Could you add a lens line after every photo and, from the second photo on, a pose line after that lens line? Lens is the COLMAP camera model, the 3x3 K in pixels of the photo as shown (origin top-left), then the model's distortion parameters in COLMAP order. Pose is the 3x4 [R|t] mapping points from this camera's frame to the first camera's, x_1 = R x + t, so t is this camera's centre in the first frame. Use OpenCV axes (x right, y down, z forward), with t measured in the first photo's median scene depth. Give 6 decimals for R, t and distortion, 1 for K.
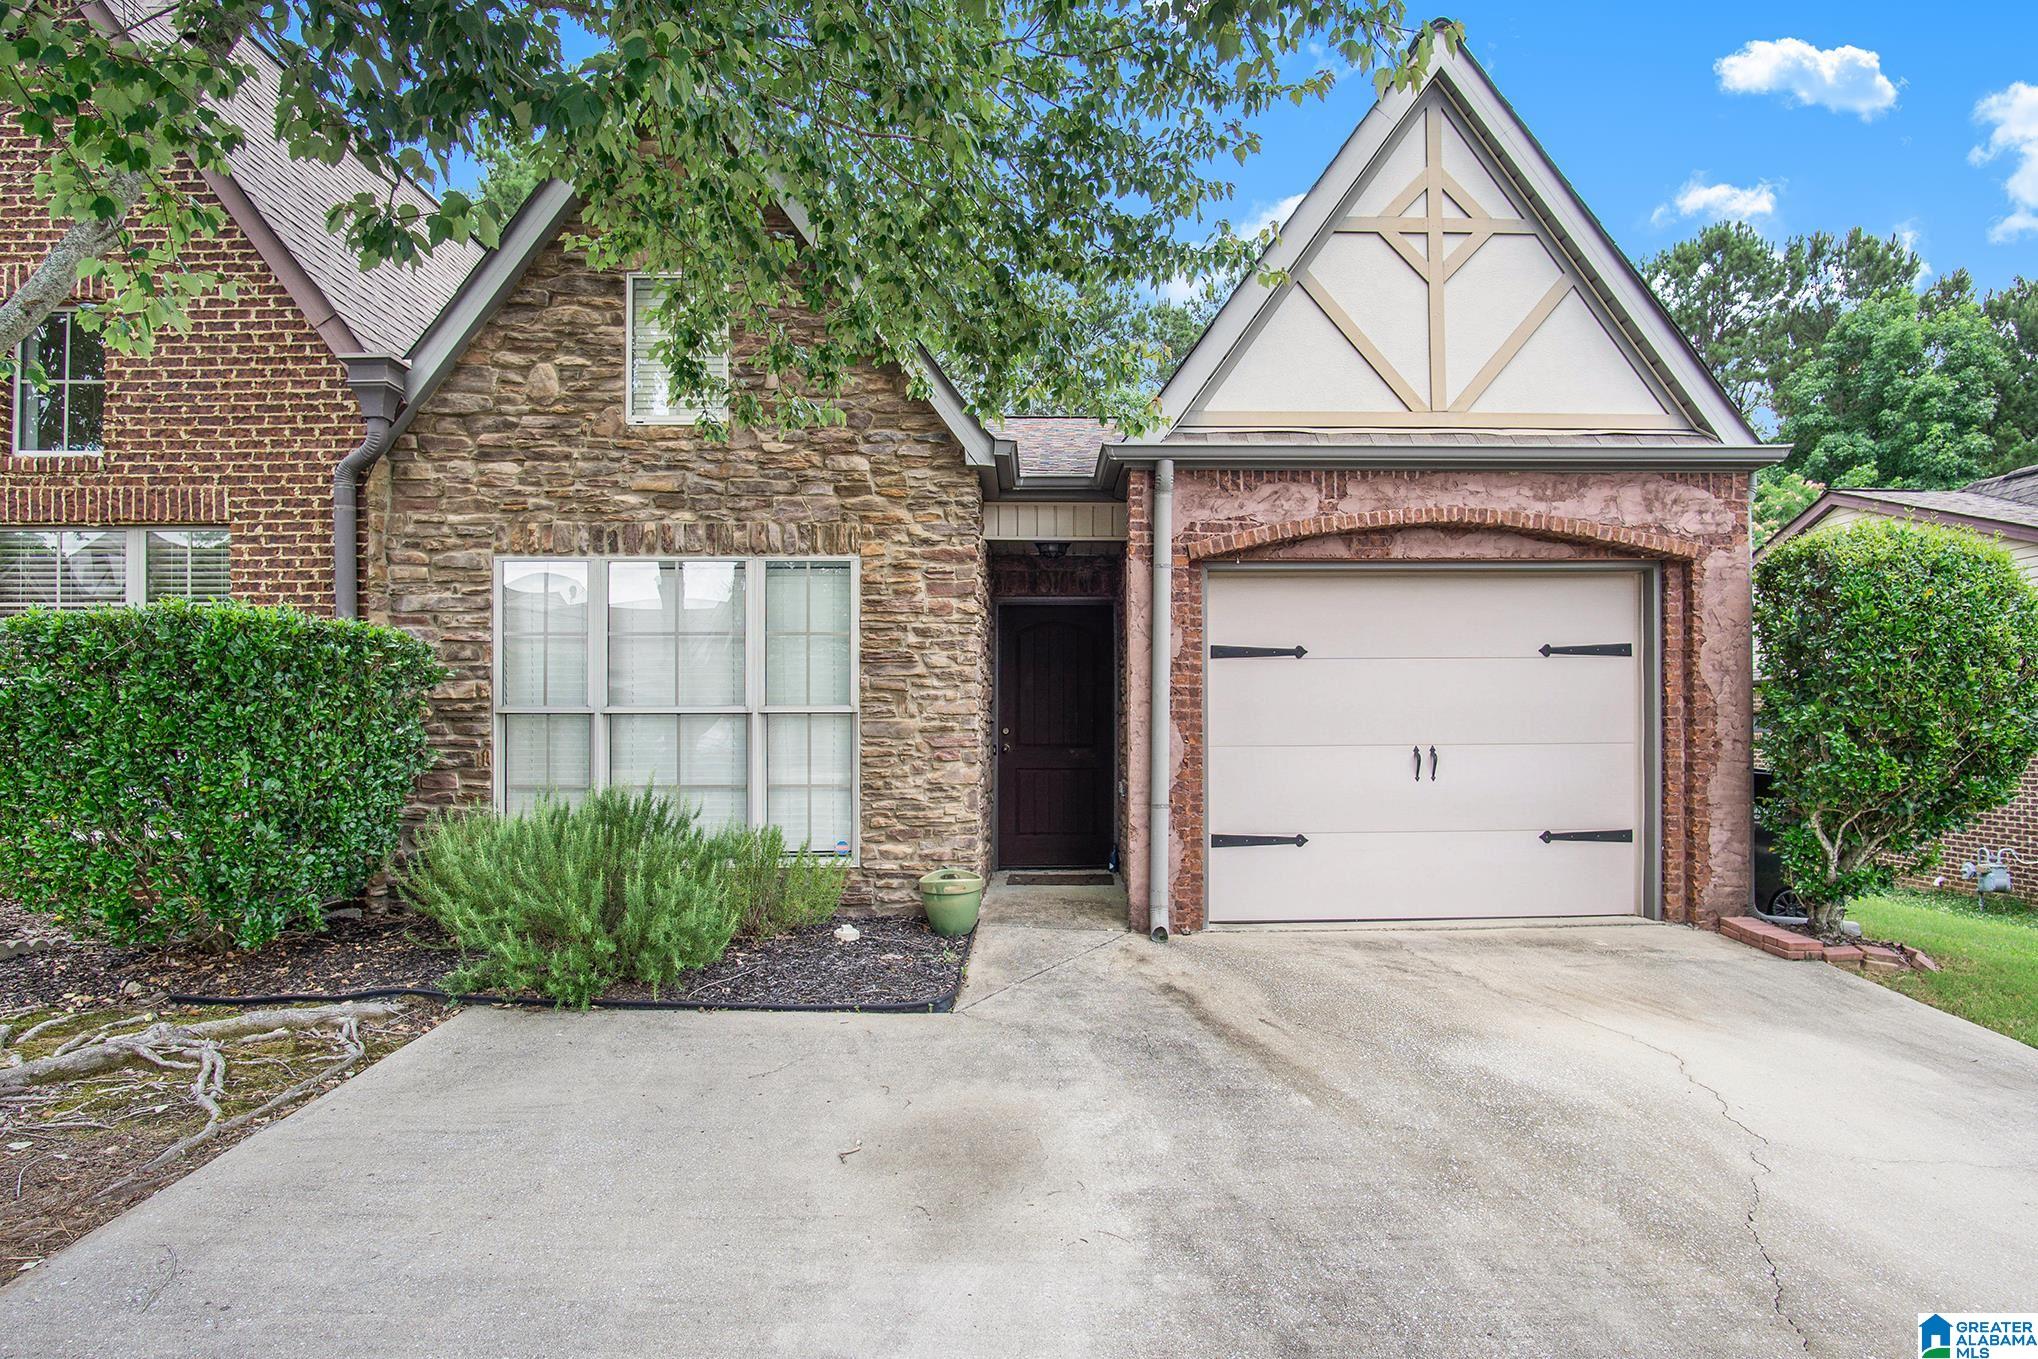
lens RADIAL K [[1132.5, 0, 1085.7], [0, 1132.5, 721.7], [0, 0, 1]] dist [-0.022528, 0.003438]
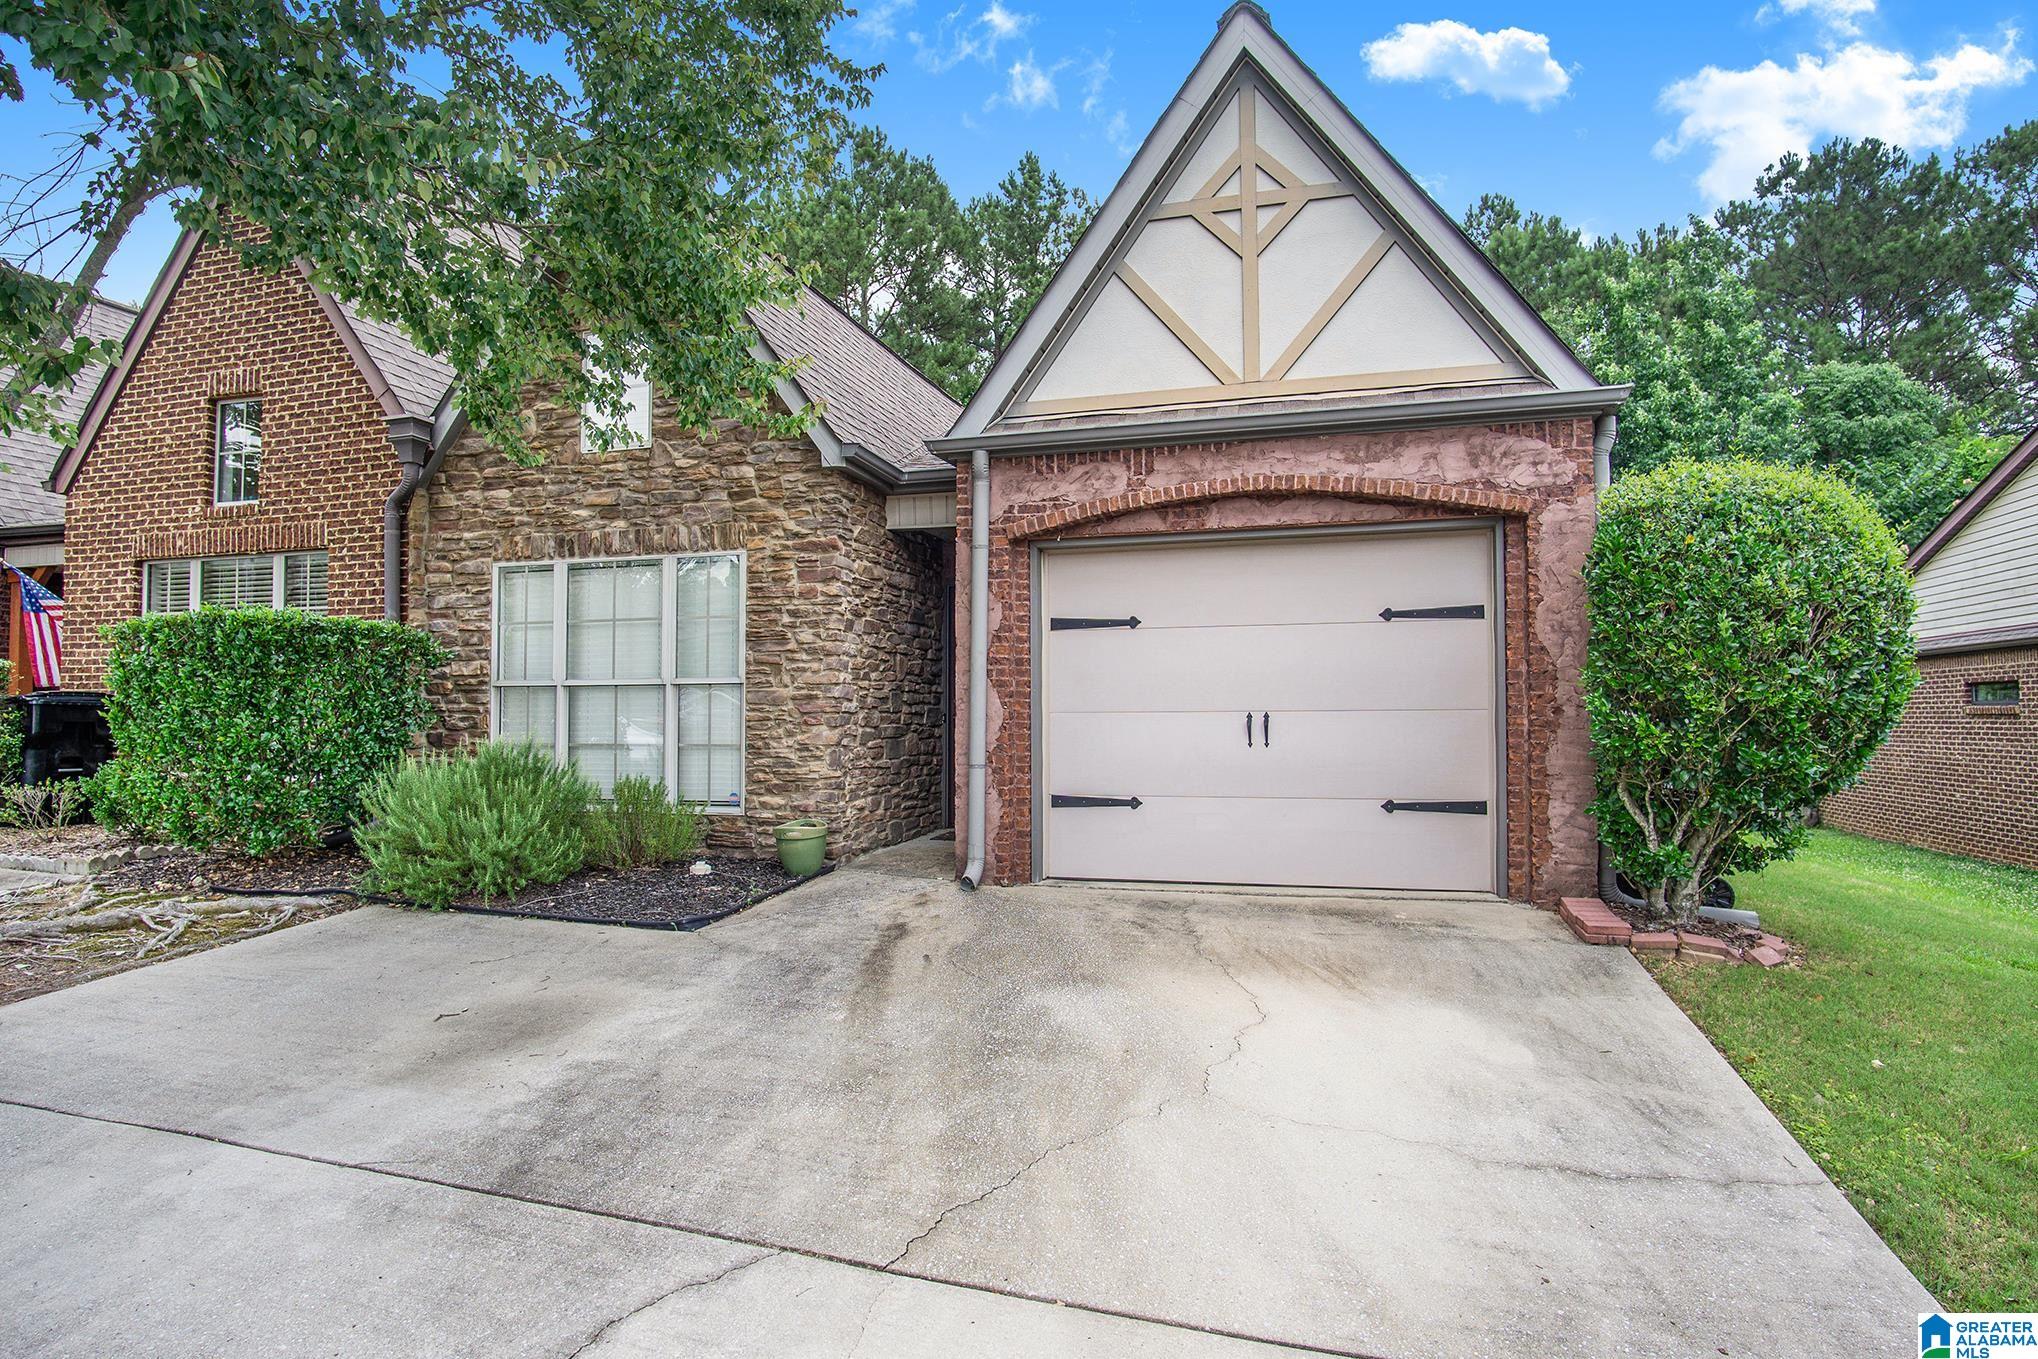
lens RADIAL K [[1109.1, 0, 1015.3], [0, 1109.1, 681.8], [0, 0, 1]] dist [-0.034149, 0.013025]
pose [[0.951143, -0.008081, -0.308644, 0.421613], [0.003296, 0.999866, -0.016021, 0.009657], [0.308732, 0.014221, 0.951043, -0.006253]]
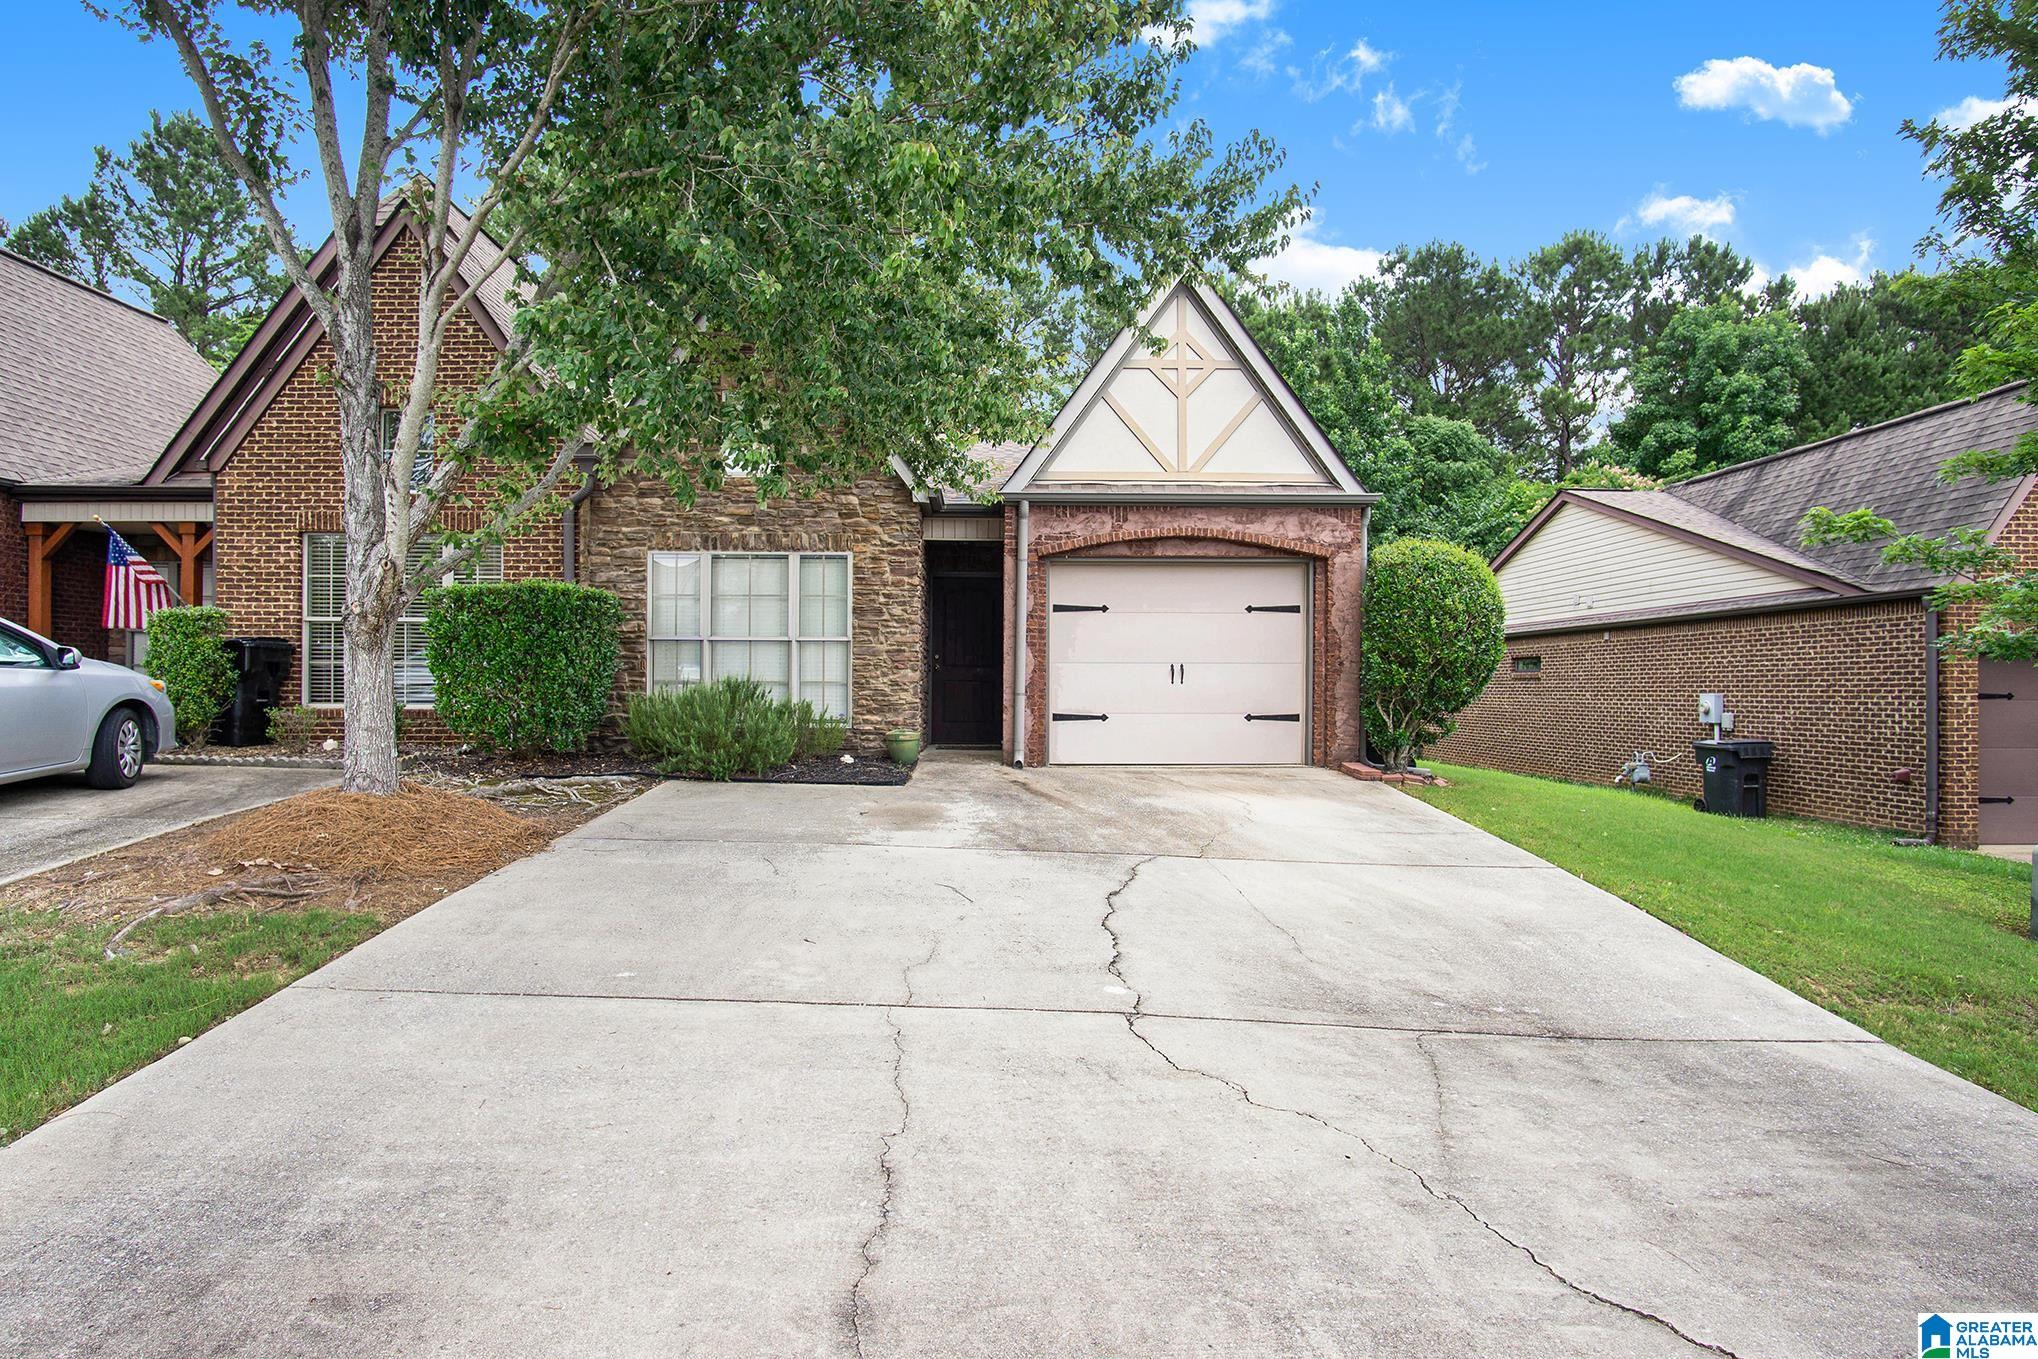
lens RADIAL K [[1109.1, 0, 1015.3], [0, 1109.1, 681.8], [0, 0, 1]] dist [-0.034149, 0.013025]
pose [[0.999900, 0.009454, -0.010495, 0.074829], [-0.009356, 0.999912, 0.009369, 0.037405], [0.010583, -0.009270, 0.999901, -0.734541]]
